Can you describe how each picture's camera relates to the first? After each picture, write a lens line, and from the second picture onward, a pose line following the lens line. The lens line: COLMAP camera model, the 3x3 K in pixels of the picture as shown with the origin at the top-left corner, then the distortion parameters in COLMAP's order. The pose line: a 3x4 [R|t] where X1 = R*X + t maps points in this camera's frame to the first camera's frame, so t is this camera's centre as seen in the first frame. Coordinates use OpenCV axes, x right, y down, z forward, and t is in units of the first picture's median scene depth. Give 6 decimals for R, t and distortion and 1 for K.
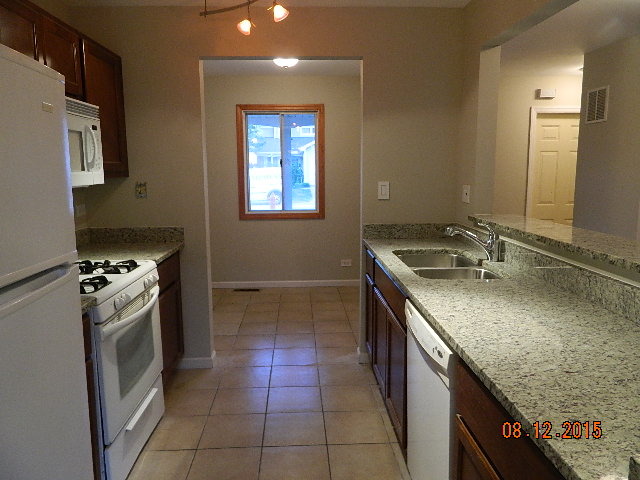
lens RADIAL K [[472.8, 0, 320.5], [0, 472.8, 240.1], [0, 0, 1]] dist [-0.001793, -0.004554]
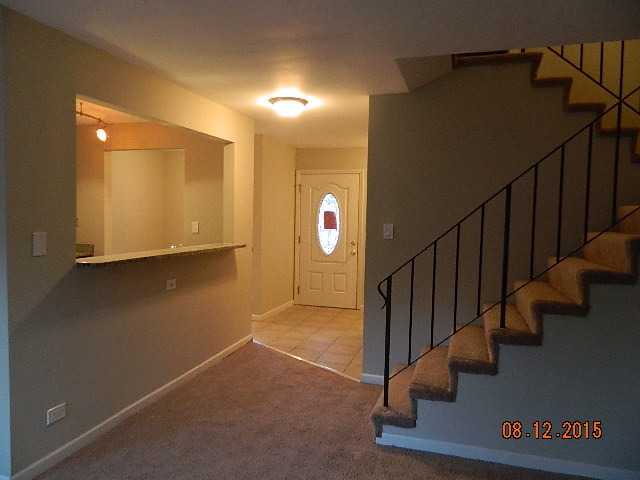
lens RADIAL K [[472.8, 0, 320.6], [0, 472.8, 238.7], [0, 0, 1]] dist [-0.001793, -0.004554]
pose [[0.939536, 0.040713, -0.340022, 1.090460], [-0.070139, 0.994736, -0.074700, 0.024794], [0.335191, 0.094033, 0.937446, -0.367607]]
